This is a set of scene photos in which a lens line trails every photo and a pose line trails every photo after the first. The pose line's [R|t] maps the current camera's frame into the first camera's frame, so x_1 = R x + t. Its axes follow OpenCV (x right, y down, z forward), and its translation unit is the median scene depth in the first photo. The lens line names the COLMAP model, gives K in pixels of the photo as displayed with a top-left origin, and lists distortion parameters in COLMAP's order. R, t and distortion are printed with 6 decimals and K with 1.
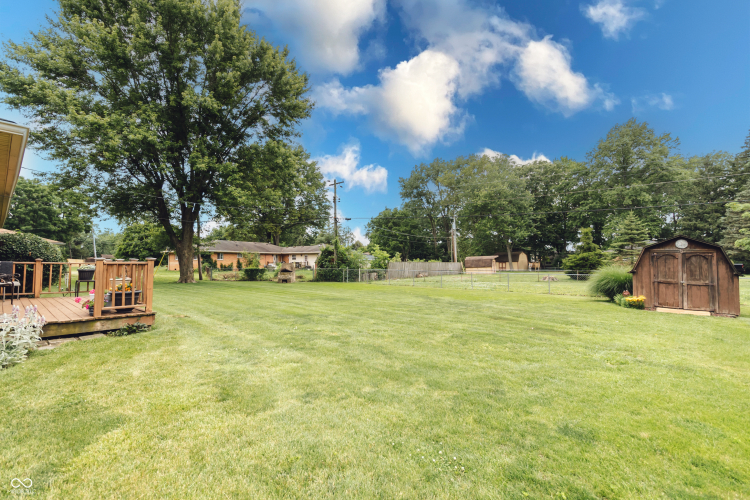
lens RADIAL K [[340.8, 0, 371.4], [0, 340.8, 247.2], [0, 0, 1]] dist [-0.005995, -0.000535]
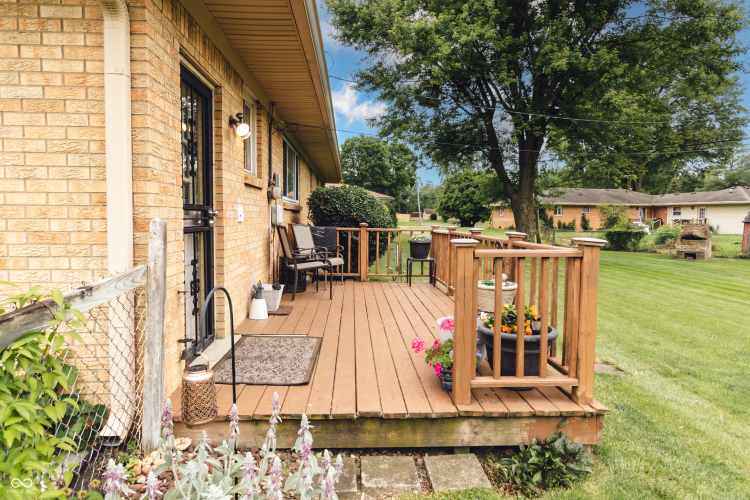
lens RADIAL K [[447.0, 0, 373.3], [0, 447.0, 247.3], [0, 0, 1]] dist [0.001810, 0.000281]
pose [[0.708707, 0.051872, -0.703593, -0.114737], [0.026334, 0.994653, 0.099856, -0.001598], [0.705011, -0.089297, 0.703552, 0.128625]]
